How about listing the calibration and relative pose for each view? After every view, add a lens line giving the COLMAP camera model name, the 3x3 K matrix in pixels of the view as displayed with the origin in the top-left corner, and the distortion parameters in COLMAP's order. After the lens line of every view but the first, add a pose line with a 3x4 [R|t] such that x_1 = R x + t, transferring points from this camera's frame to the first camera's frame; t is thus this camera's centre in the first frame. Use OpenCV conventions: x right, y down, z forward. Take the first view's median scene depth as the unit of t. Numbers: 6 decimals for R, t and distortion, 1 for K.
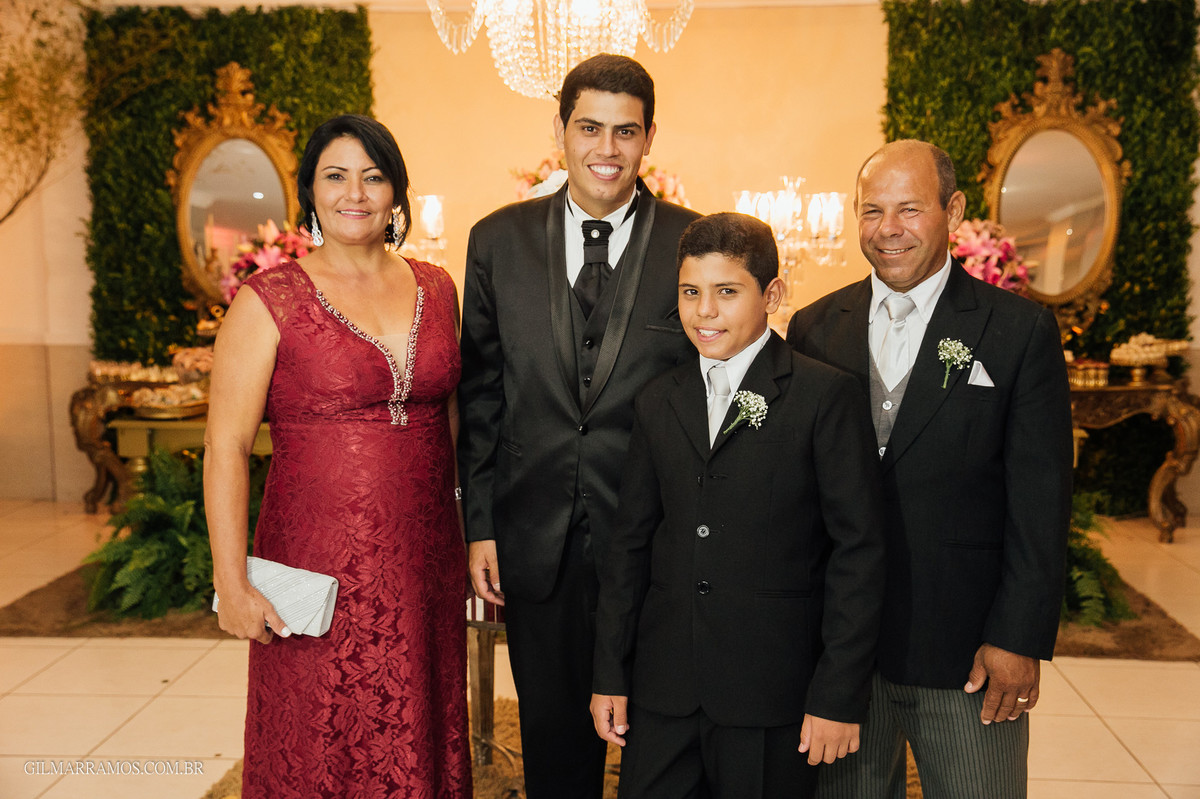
lens RADIAL K [[1354.0, 0, 600.0], [0, 1354.0, 399.5], [0, 0, 1]] dist [0.011382, 0.153584]
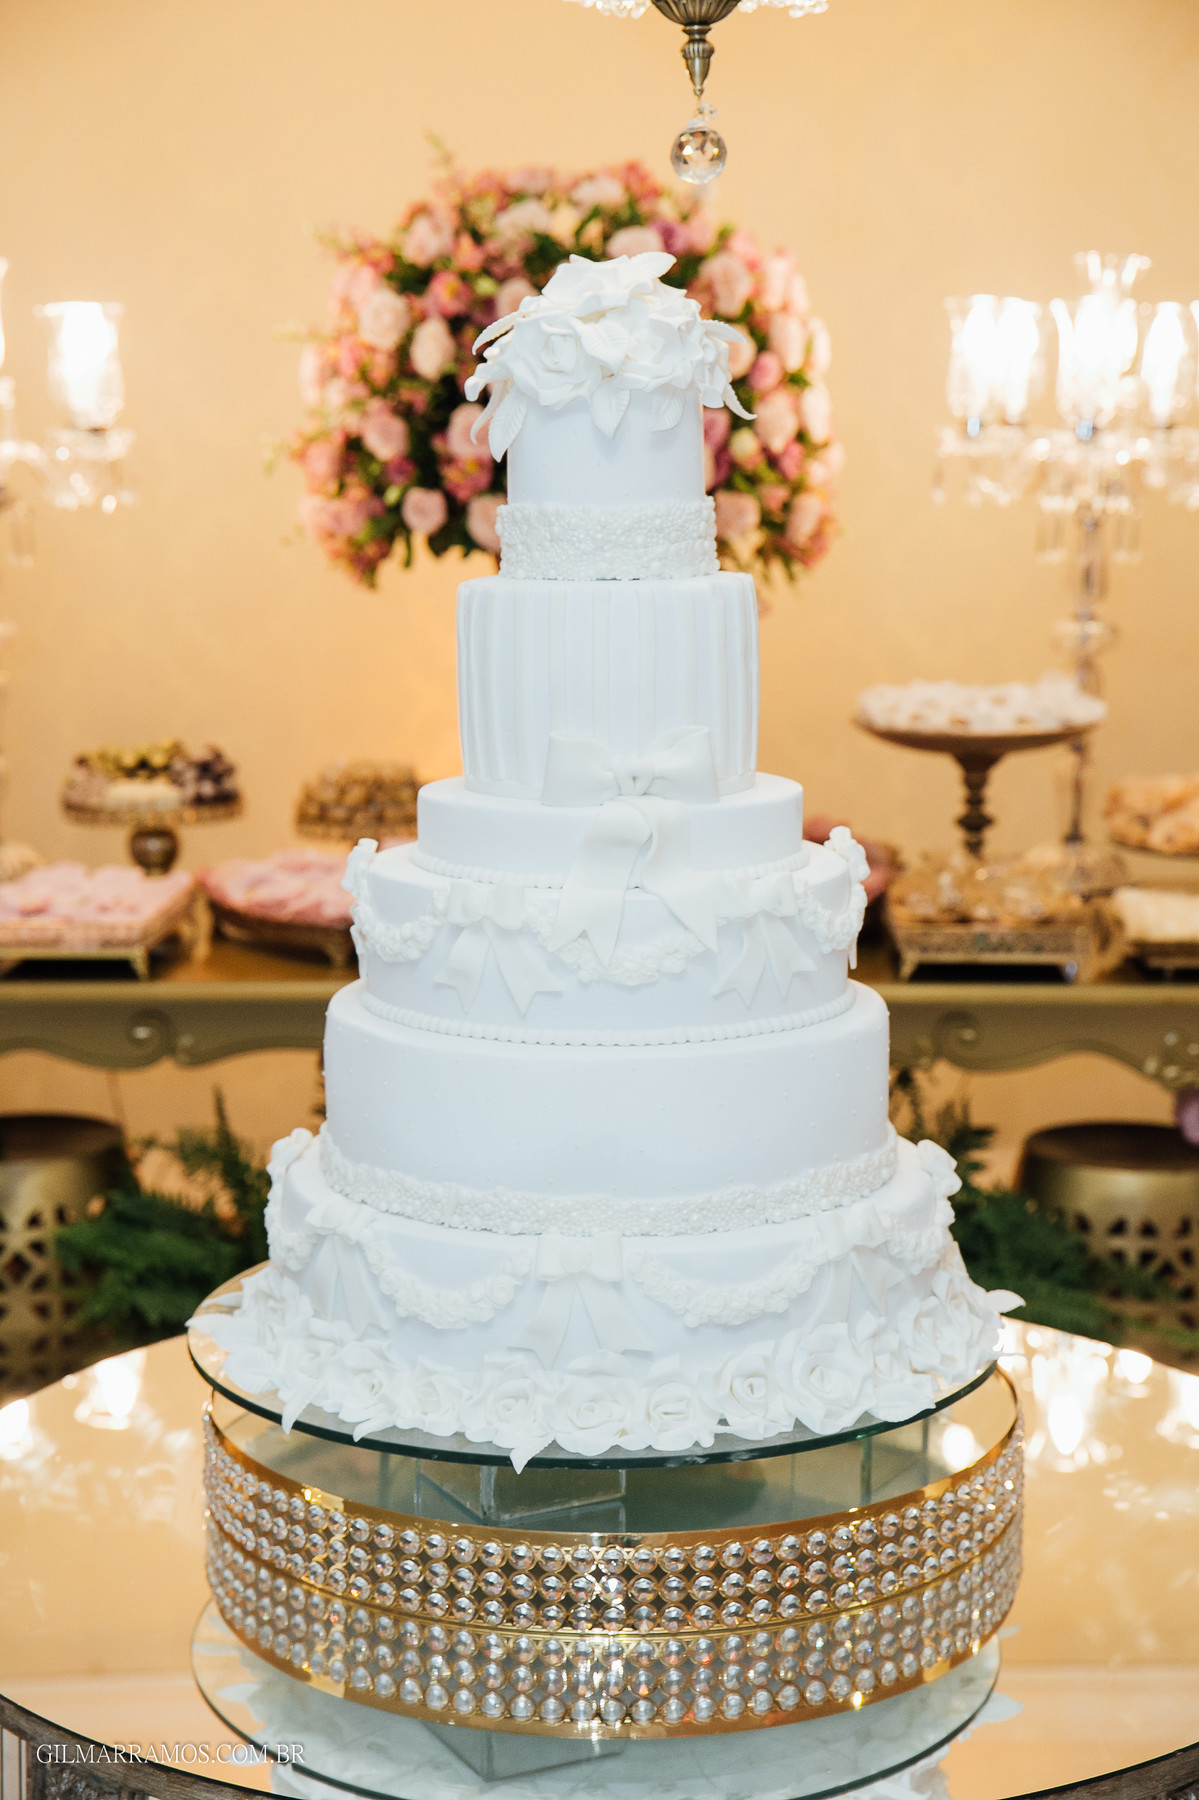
lens RADIAL K [[3022.3, 0, 599.5], [0, 3022.3, 900.0], [0, 0, 1]] dist [0.161555, 0.018779]
pose [[0.996759, -0.009668, 0.079861, -0.050024], [0.005159, 0.998391, 0.056467, -0.036183], [-0.080278, -0.055872, 0.995205, 0.177268]]
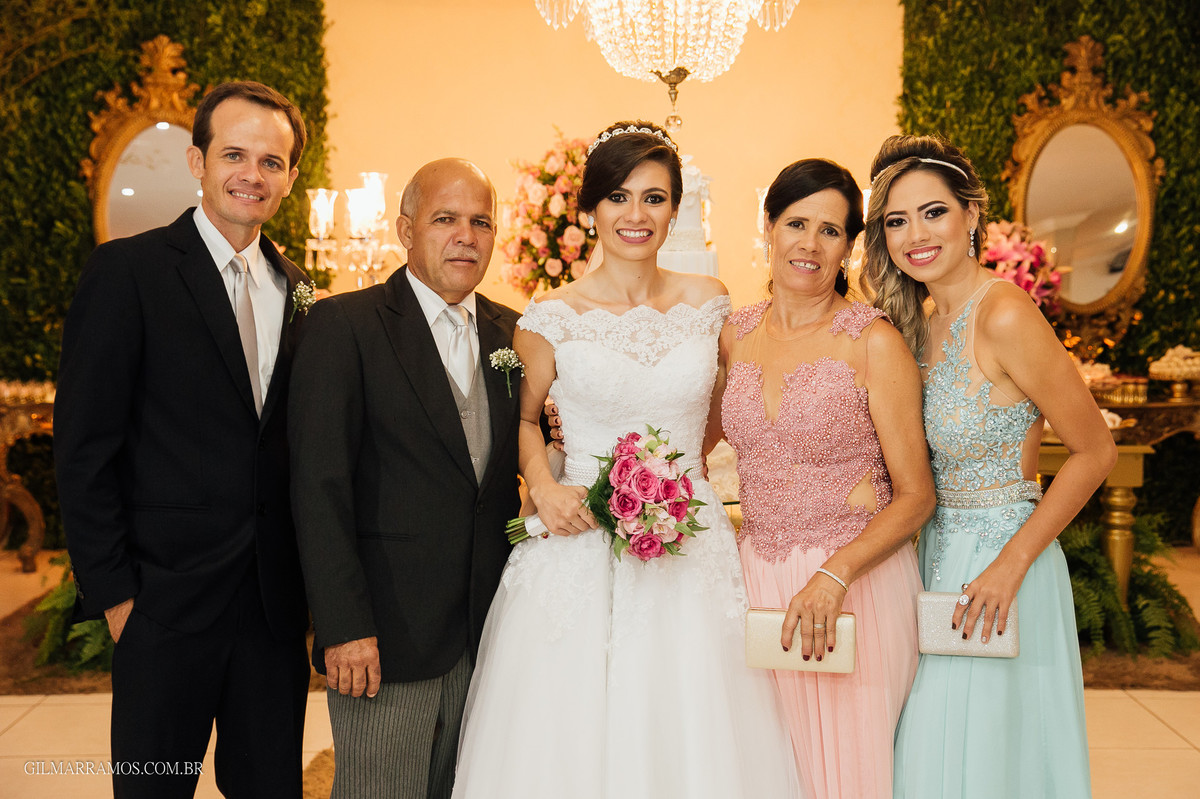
lens RADIAL K [[1577.2, 0, 606.4], [0, 1577.2, 411.4], [0, 0, 1]] dist [0.052757, 0.148468]
pose [[0.995572, -0.005502, 0.093840, -0.087657], [0.007157, 0.999825, -0.017307, 0.011577], [-0.093729, 0.017902, 0.995437, -0.033805]]
